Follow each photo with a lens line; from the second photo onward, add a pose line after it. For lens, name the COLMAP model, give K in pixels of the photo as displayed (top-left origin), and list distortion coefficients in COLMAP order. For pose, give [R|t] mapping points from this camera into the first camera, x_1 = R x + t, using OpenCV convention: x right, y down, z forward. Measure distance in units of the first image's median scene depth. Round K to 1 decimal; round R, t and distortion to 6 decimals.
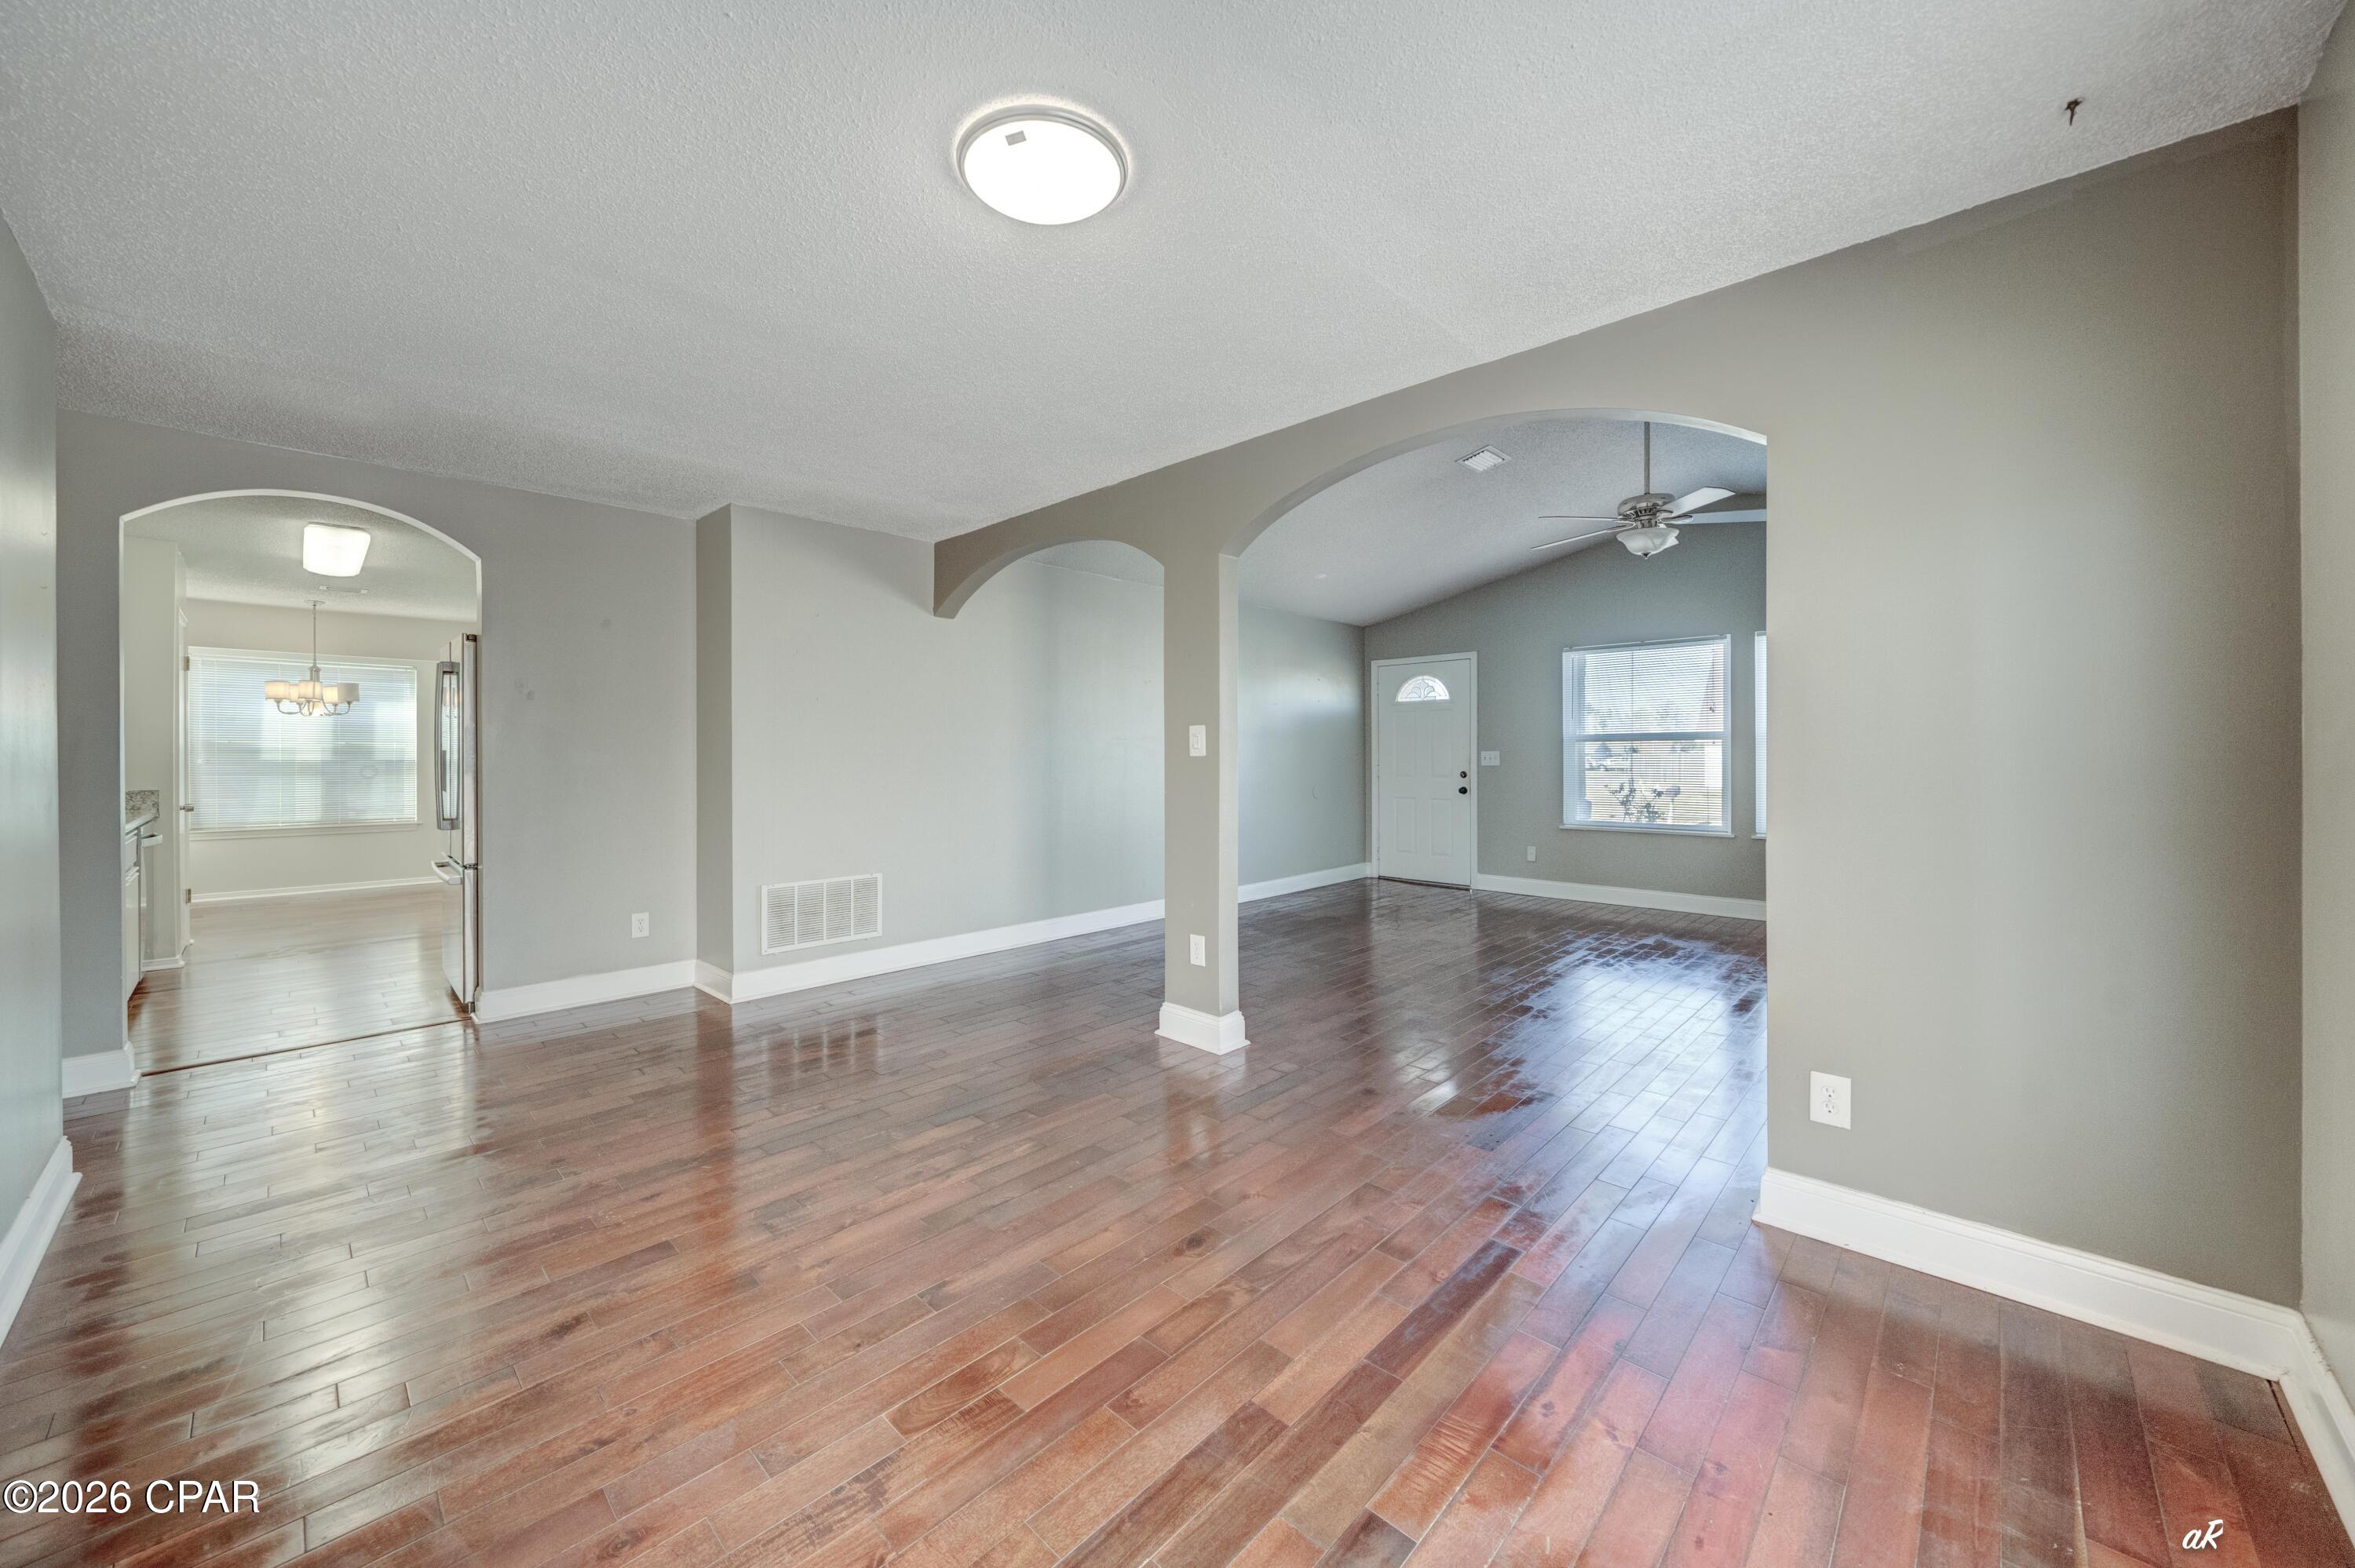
lens RADIAL K [[853.2, 0, 1153.6], [0, 853.2, 760.8], [0, 0, 1]] dist [0.000628, 0.000024]
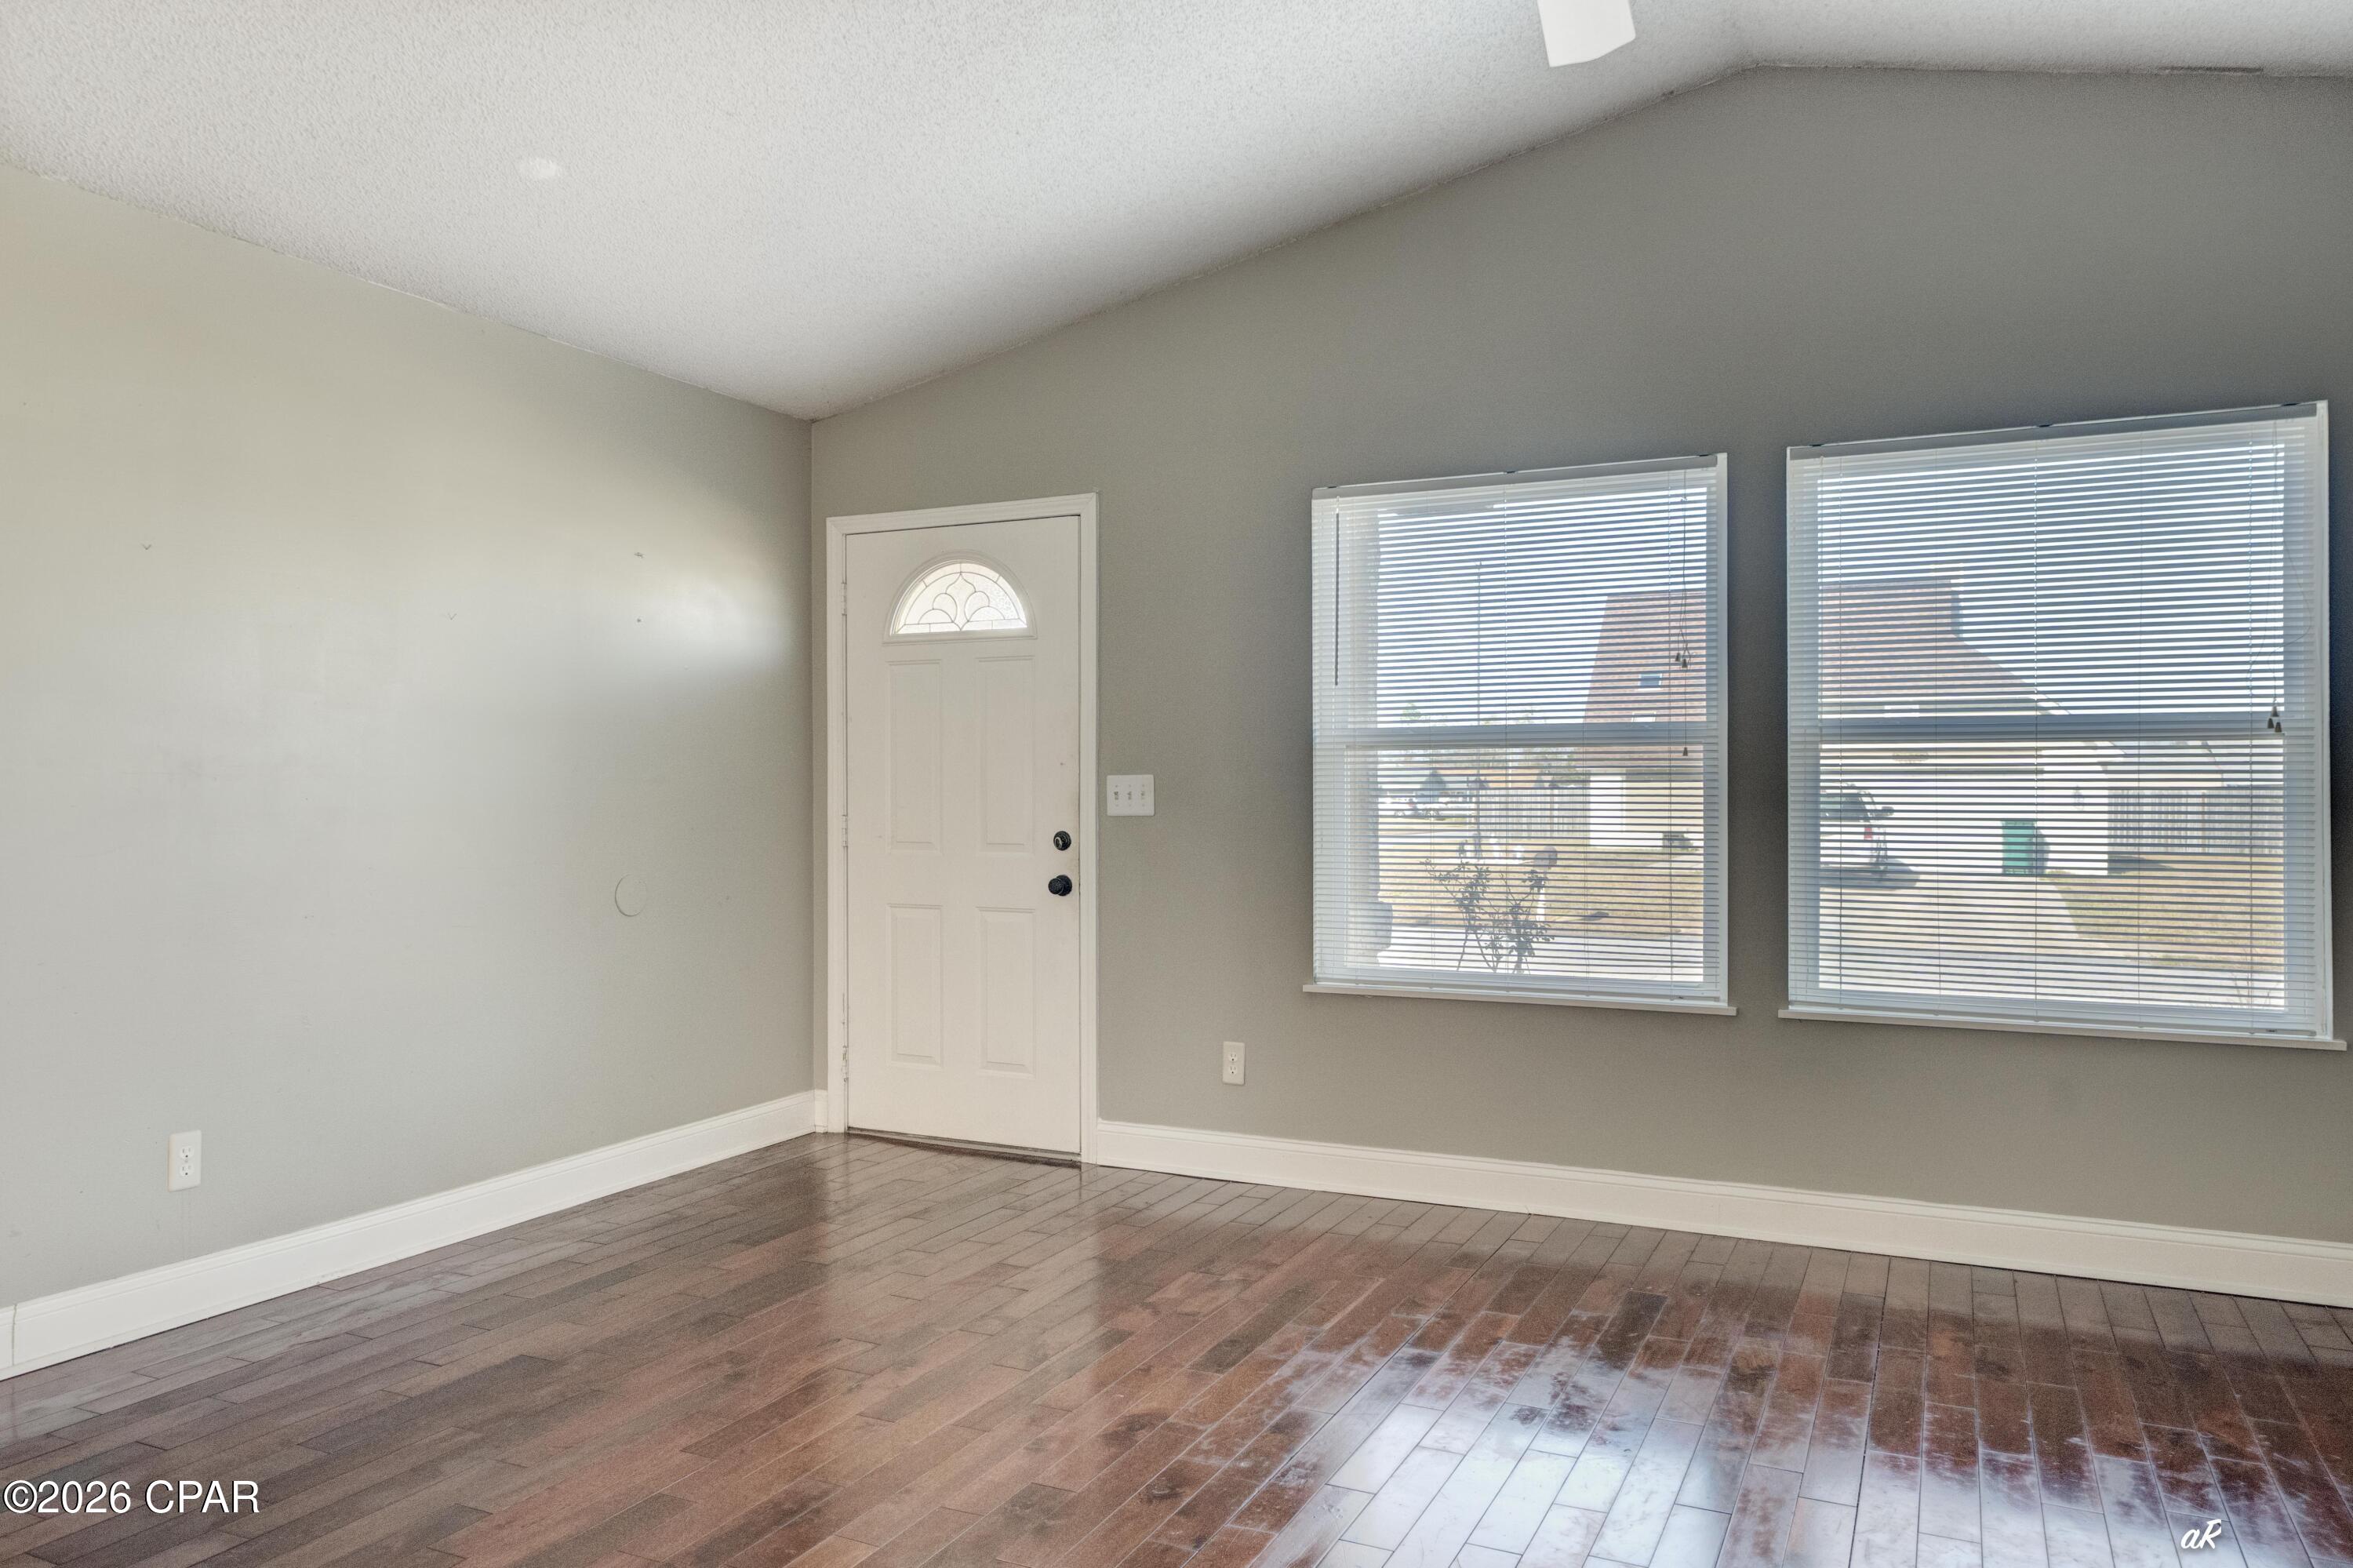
lens RADIAL K [[1617.3, 0, 1175.4], [0, 1617.3, 794.3], [0, 0, 1]] dist [-0.001759, 0.000706]
pose [[0.947459, 0.002702, 0.319865, 0.189107], [-0.001780, 0.999993, -0.003176, -0.001223], [-0.319871, 0.002440, 0.947458, 0.341733]]
